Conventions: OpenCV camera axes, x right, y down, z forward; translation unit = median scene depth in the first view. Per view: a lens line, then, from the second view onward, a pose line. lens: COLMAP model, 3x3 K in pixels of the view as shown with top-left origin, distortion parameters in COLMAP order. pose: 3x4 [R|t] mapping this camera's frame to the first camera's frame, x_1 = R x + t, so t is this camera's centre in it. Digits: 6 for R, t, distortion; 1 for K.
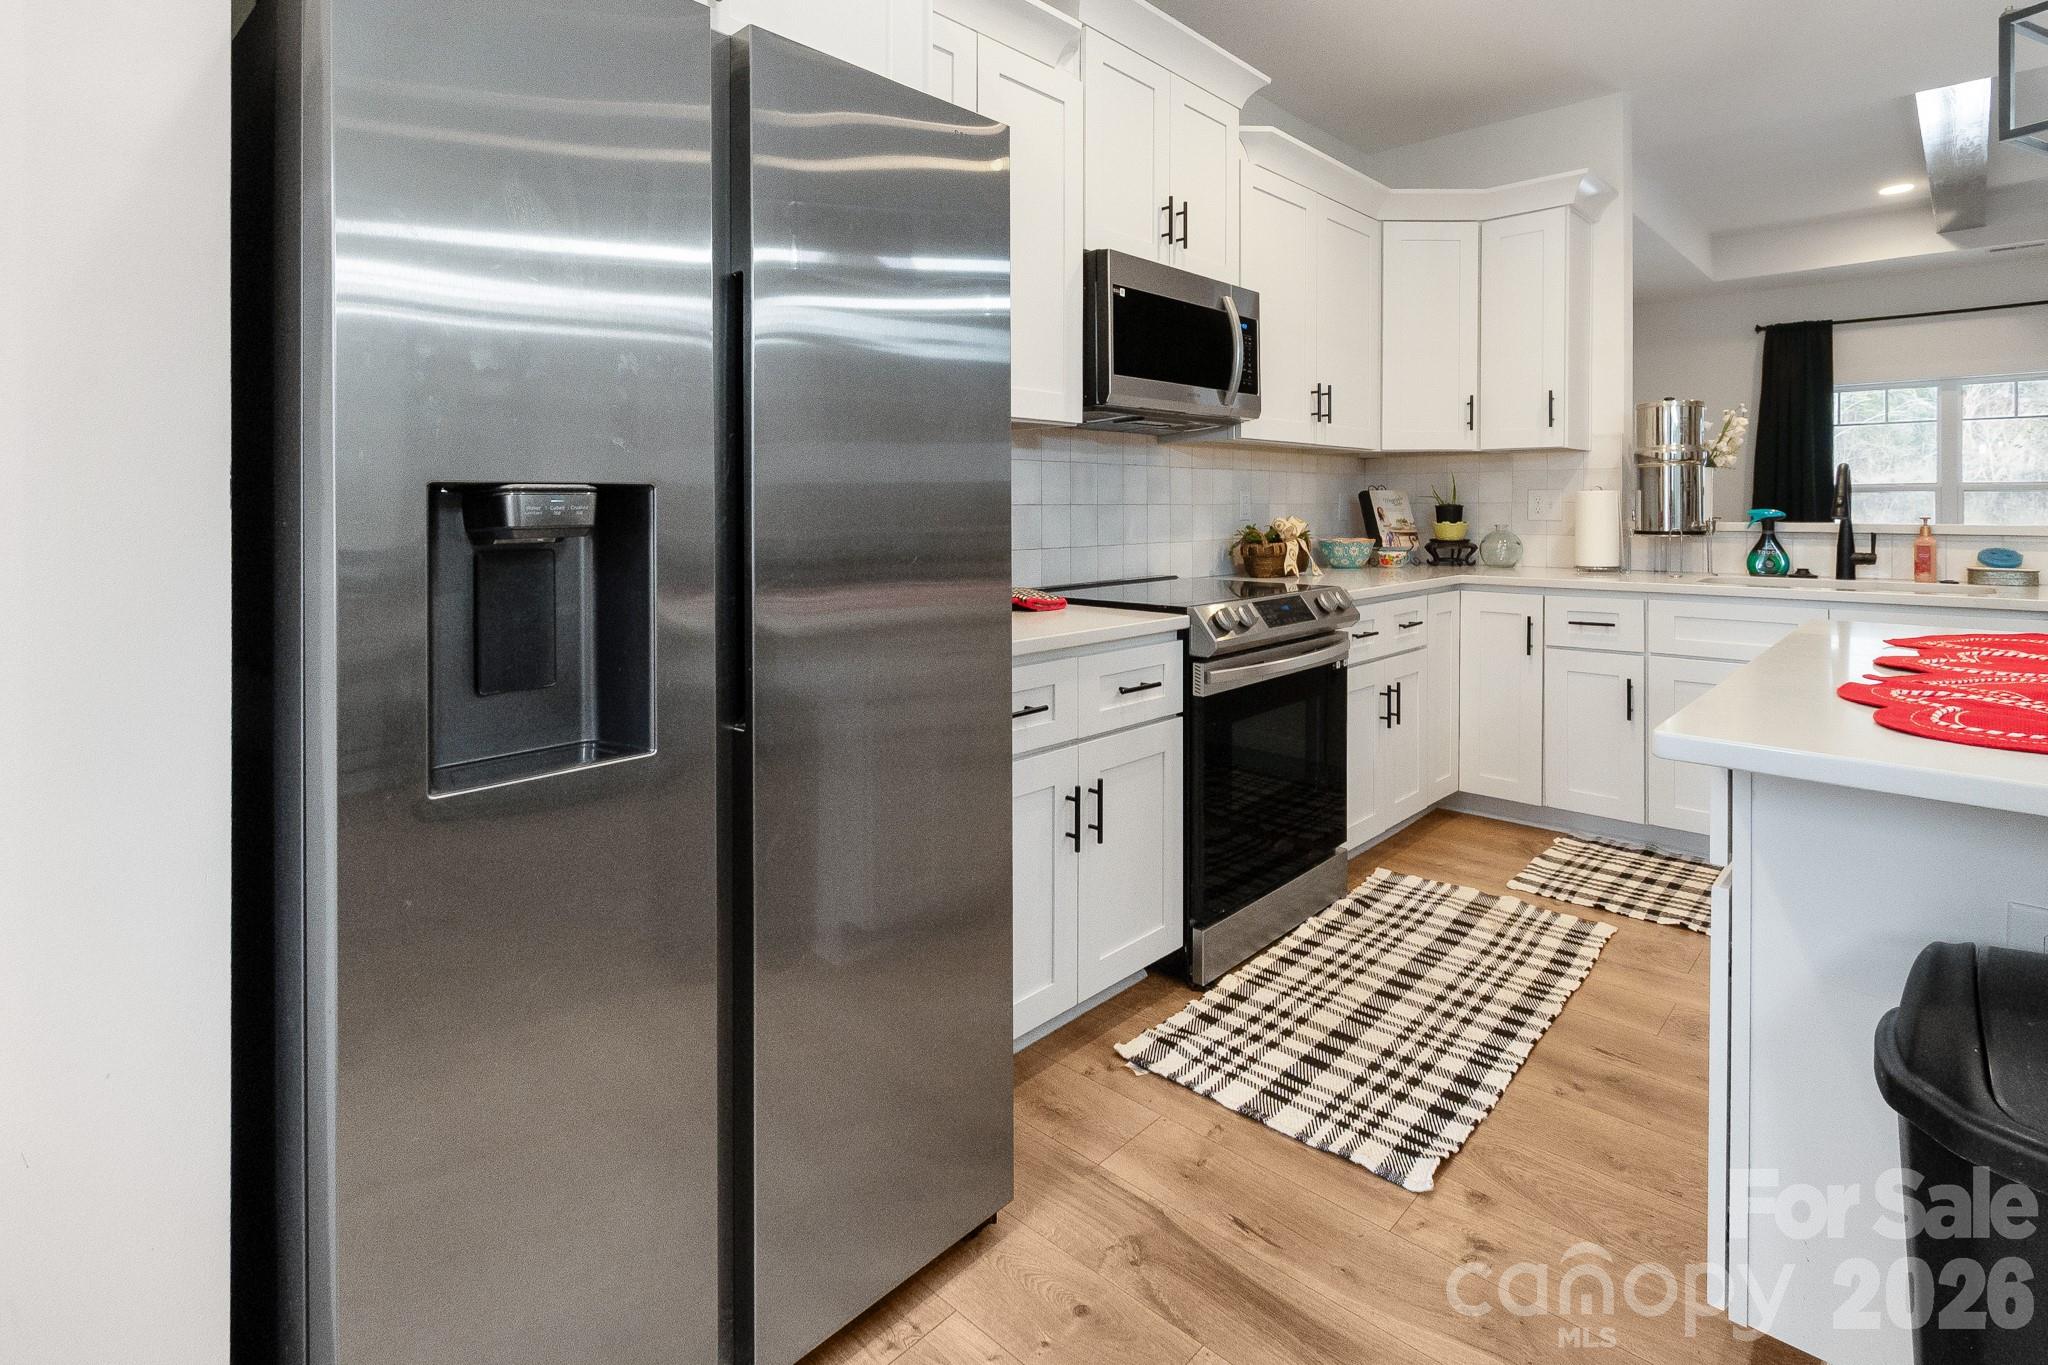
lens RADIAL K [[956.6, 0, 1061.1], [0, 956.6, 506.5], [0, 0, 1]] dist [0.003232, -0.000034]
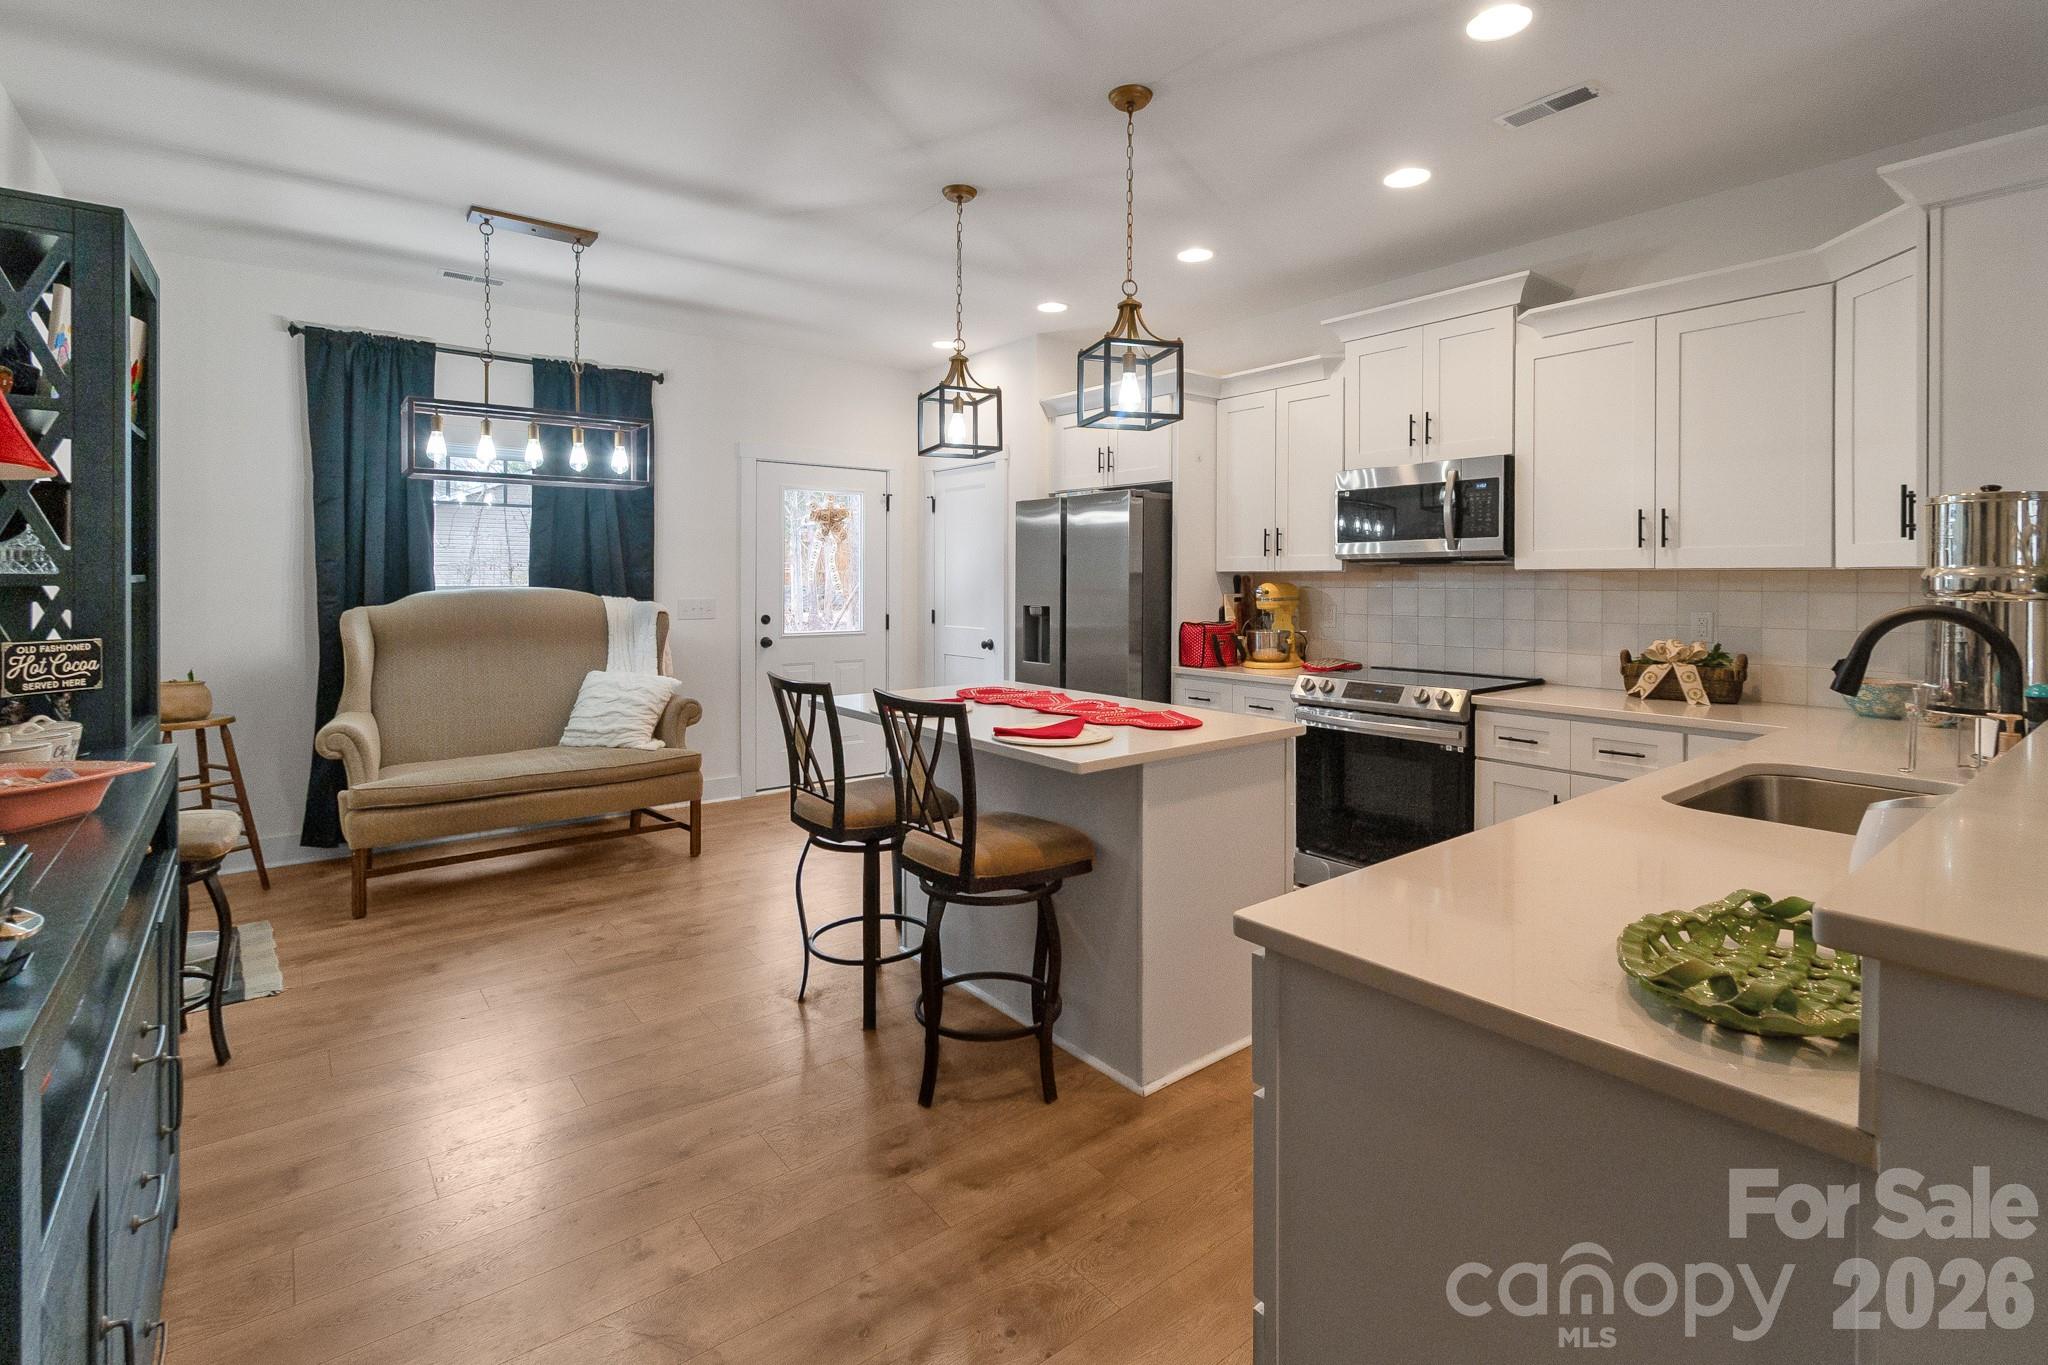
lens RADIAL K [[973.9, 0, 1057.7], [0, 973.9, 586.8], [0, 0, 1]] dist [-0.001290, -0.000096]
pose [[-0.123685, 0.012422, -0.992244, 1.652790], [-0.004571, 0.999904, 0.013087, -0.069033], [0.992311, 0.006154, -0.123616, 0.624082]]
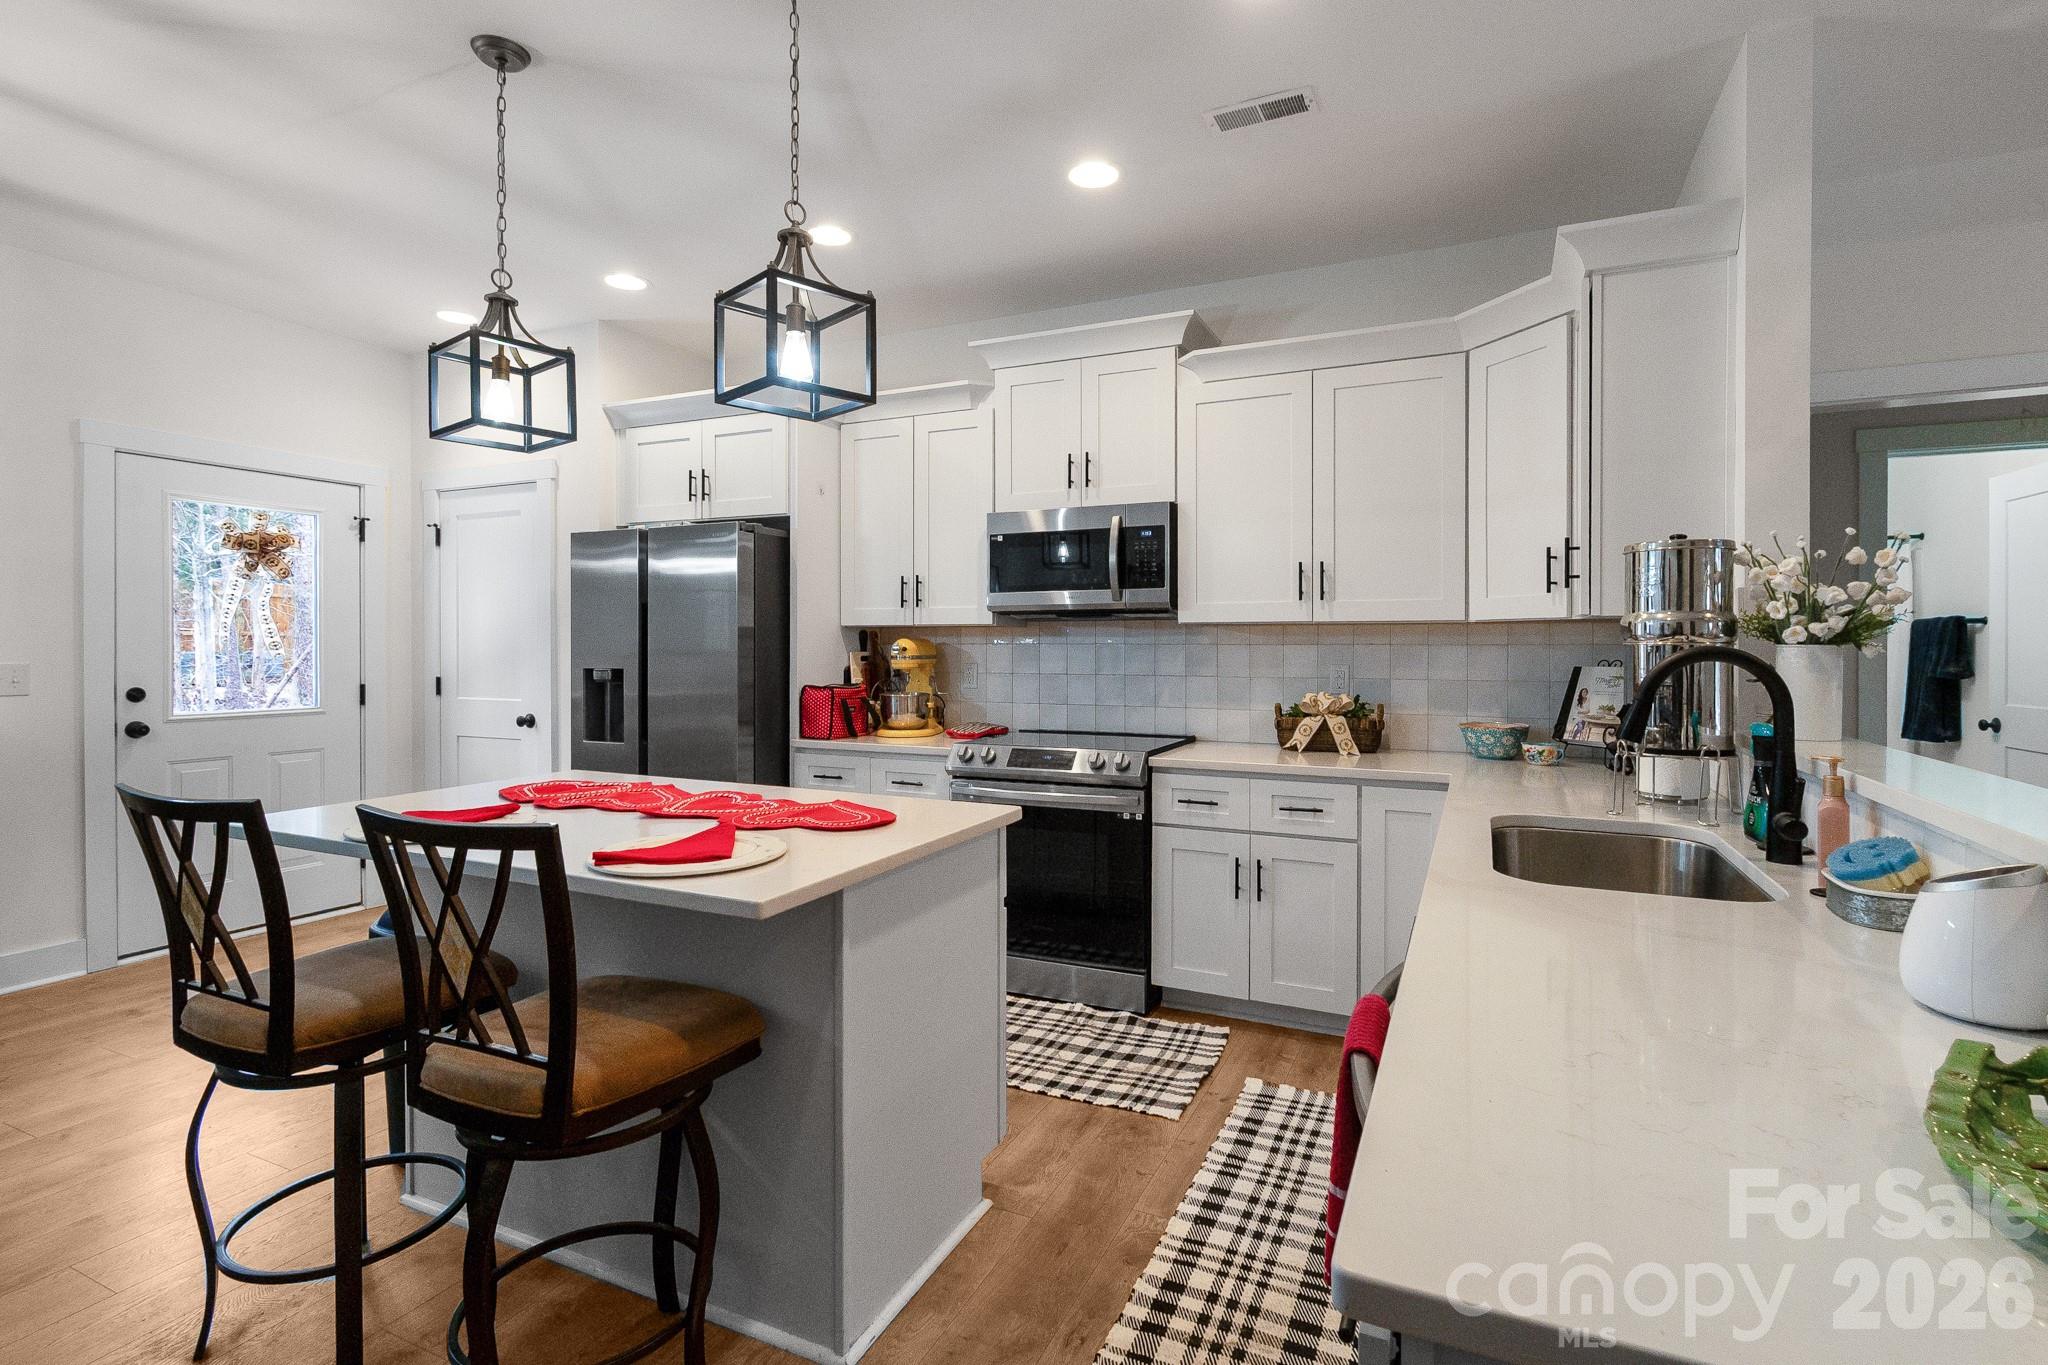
lens RADIAL K [[955.0, 0, 1074.7], [0, 955.0, 655.5], [0, 0, 1]] dist [0.000471, -0.001117]
pose [[0.344551, 0.013953, -0.938664, 1.367698], [-0.006432, 0.999901, 0.012502, -0.049172], [0.938745, 0.001730, 0.344607, 0.520112]]
